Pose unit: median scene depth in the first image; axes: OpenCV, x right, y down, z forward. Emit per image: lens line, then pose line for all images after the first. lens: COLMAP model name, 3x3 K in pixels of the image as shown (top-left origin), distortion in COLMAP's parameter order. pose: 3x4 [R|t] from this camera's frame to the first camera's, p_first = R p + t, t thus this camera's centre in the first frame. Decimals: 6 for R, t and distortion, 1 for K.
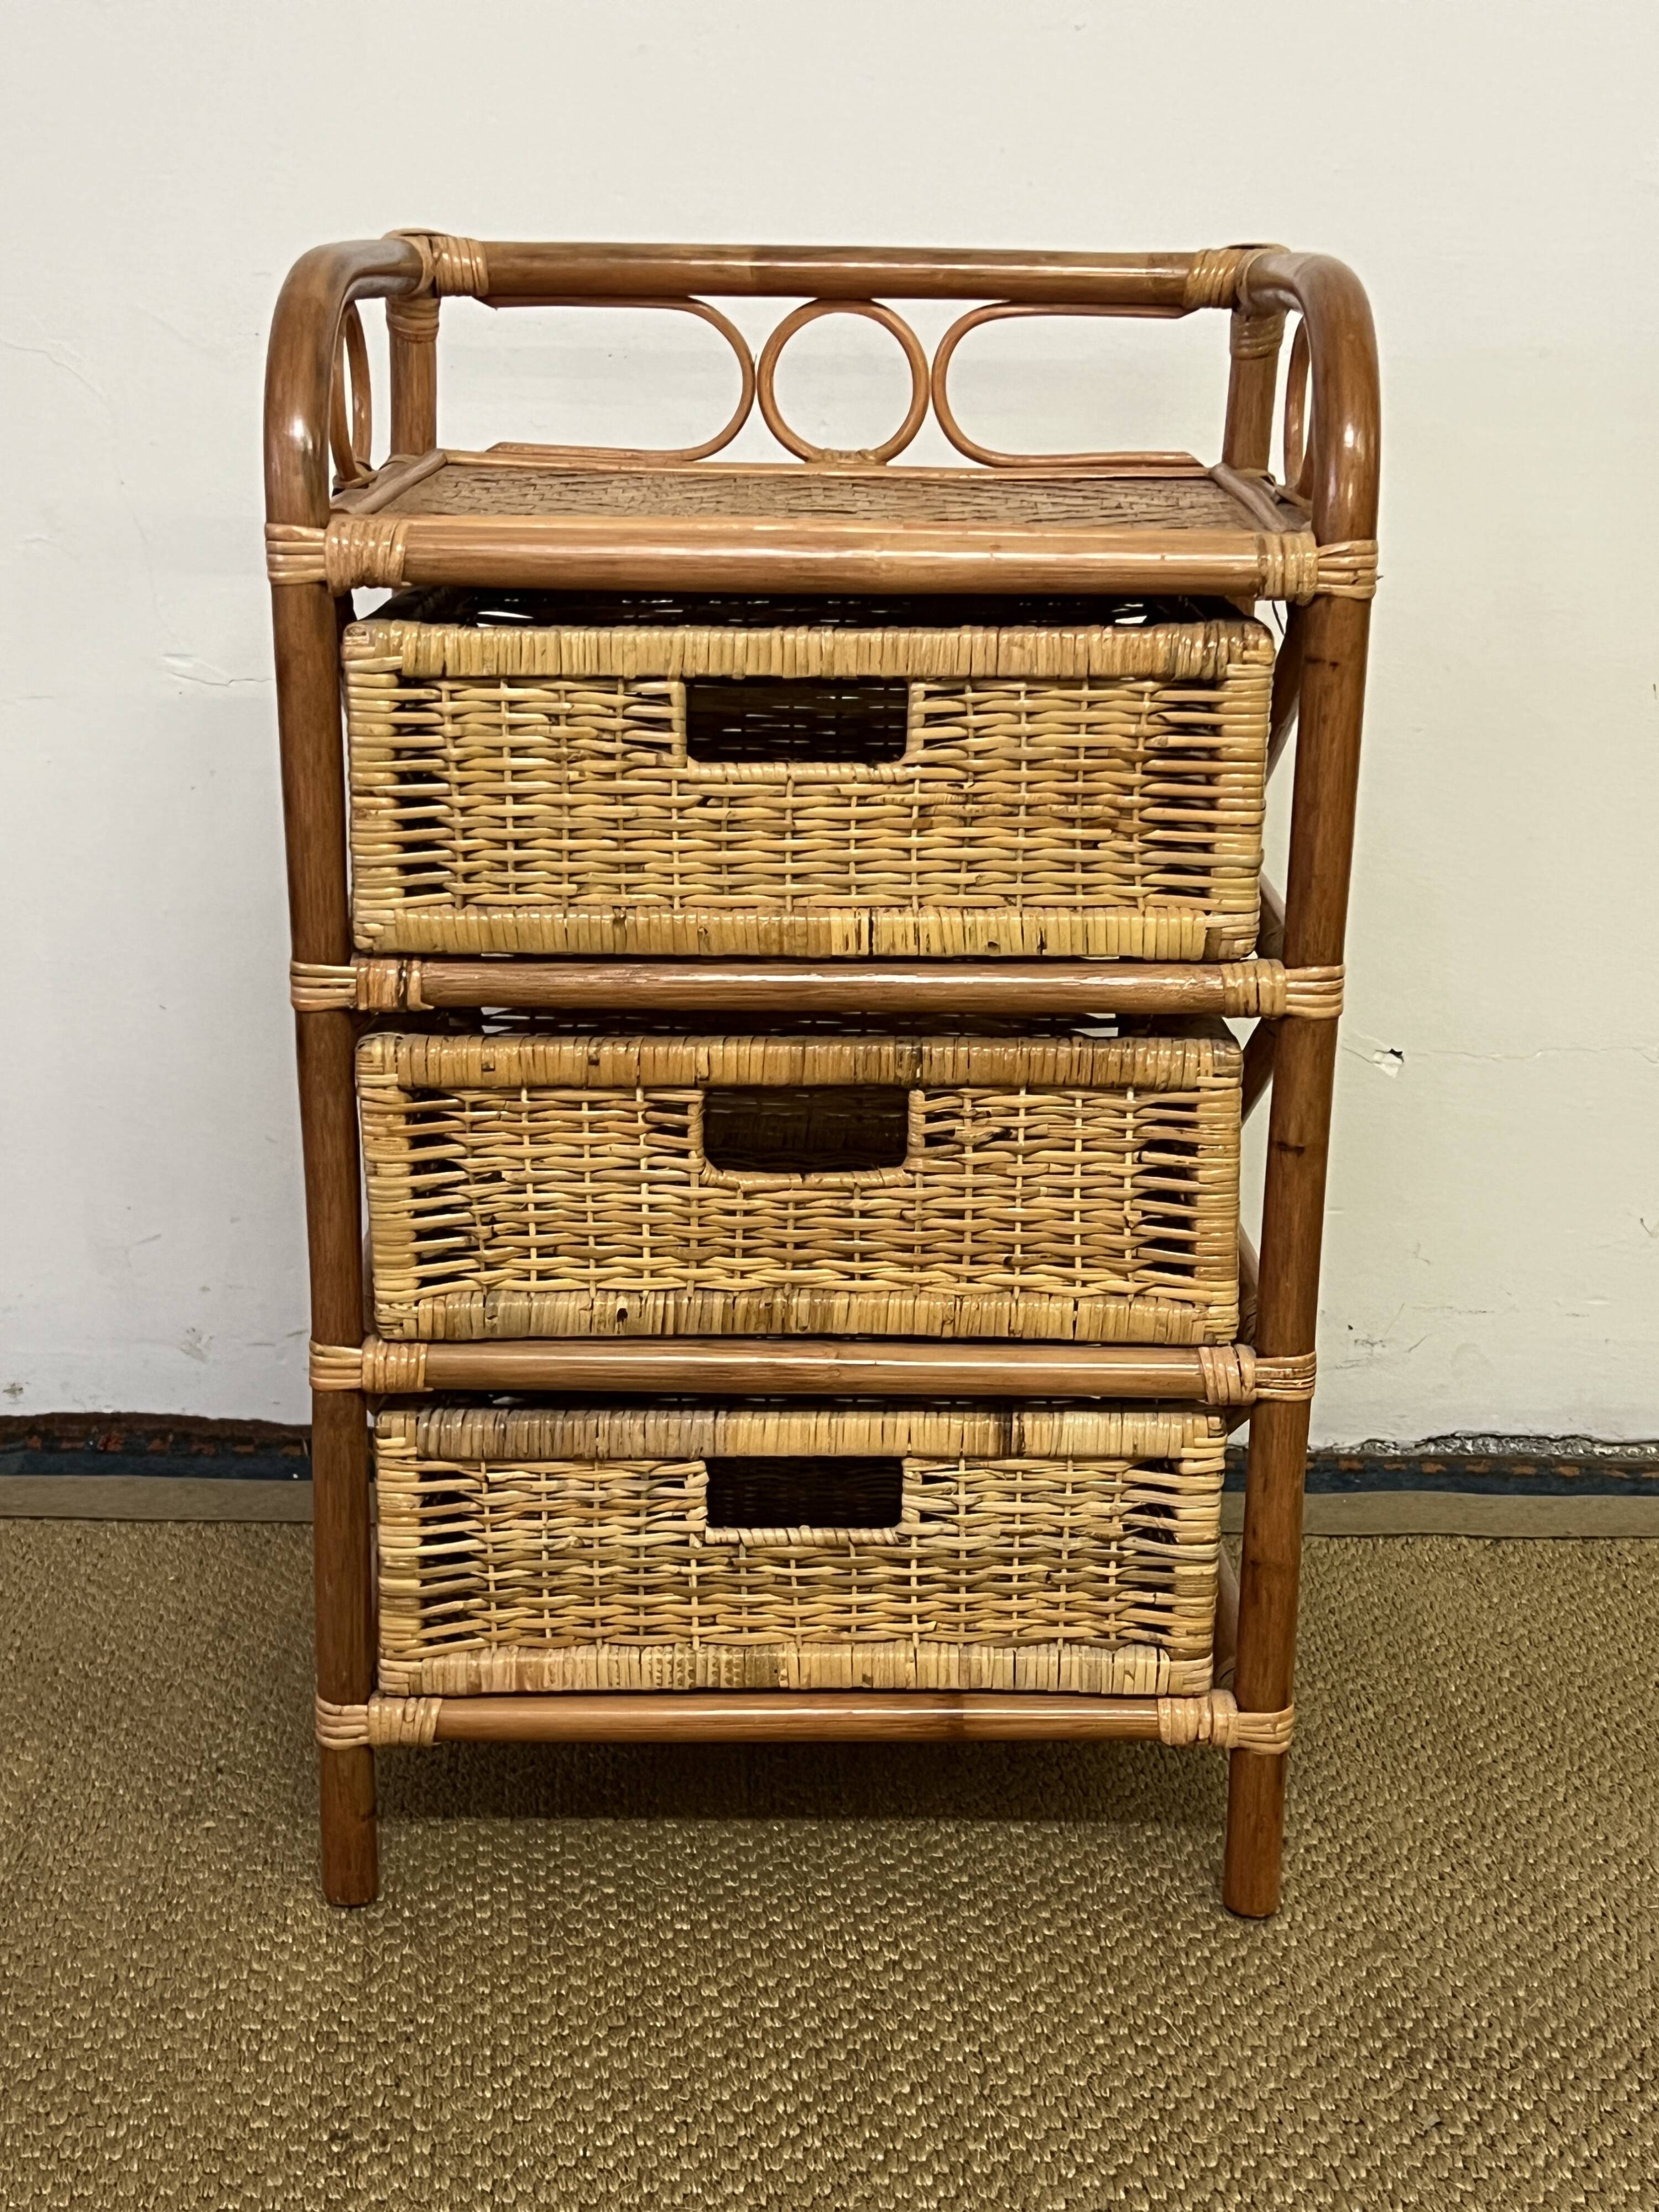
lens RADIAL K [[2993.5, 0, 845.2], [0, 2993.5, 1114.7], [0, 0, 1]] dist [0.123464, 0.000000]
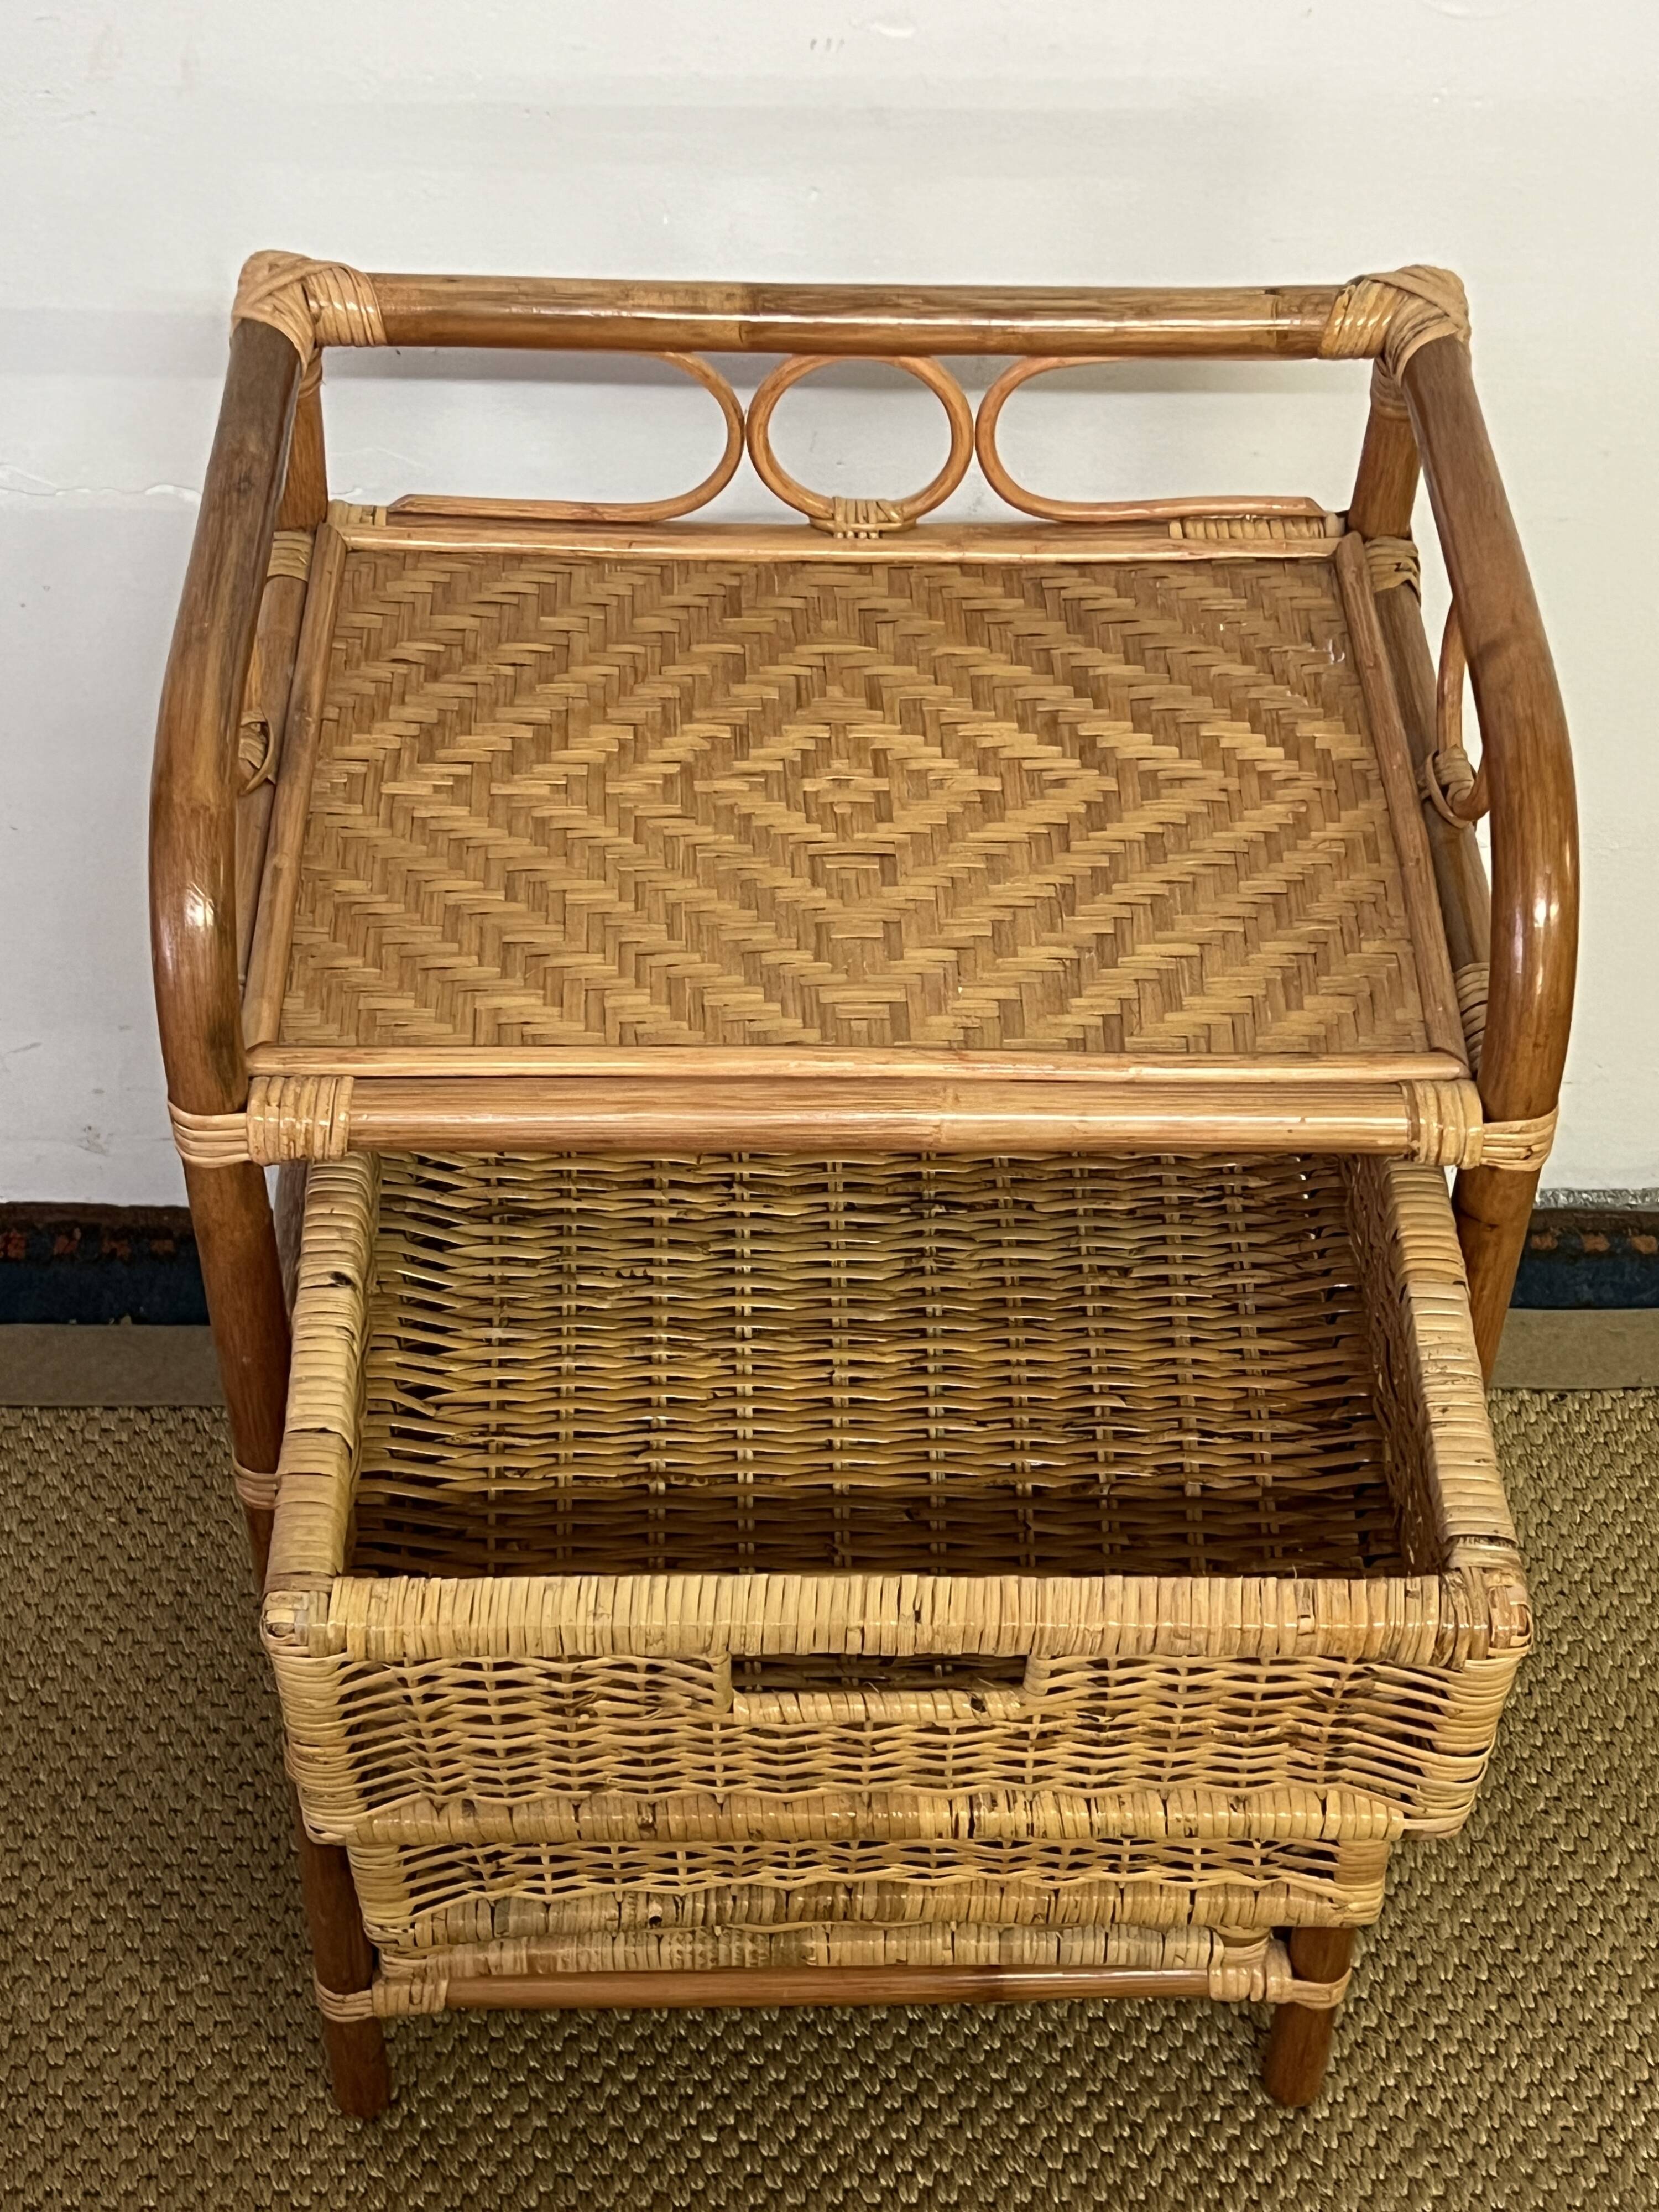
lens RADIAL K [[3369.3, 0, 821.9], [0, 3369.3, 1122.7], [0, 0, 1]] dist [0.113477, 0.000000]
pose [[0.999669, -0.018026, 0.018353, -0.033465], [0.007509, 0.886822, 0.462050, -0.555670], [-0.024605, -0.461760, 0.886664, 0.187455]]
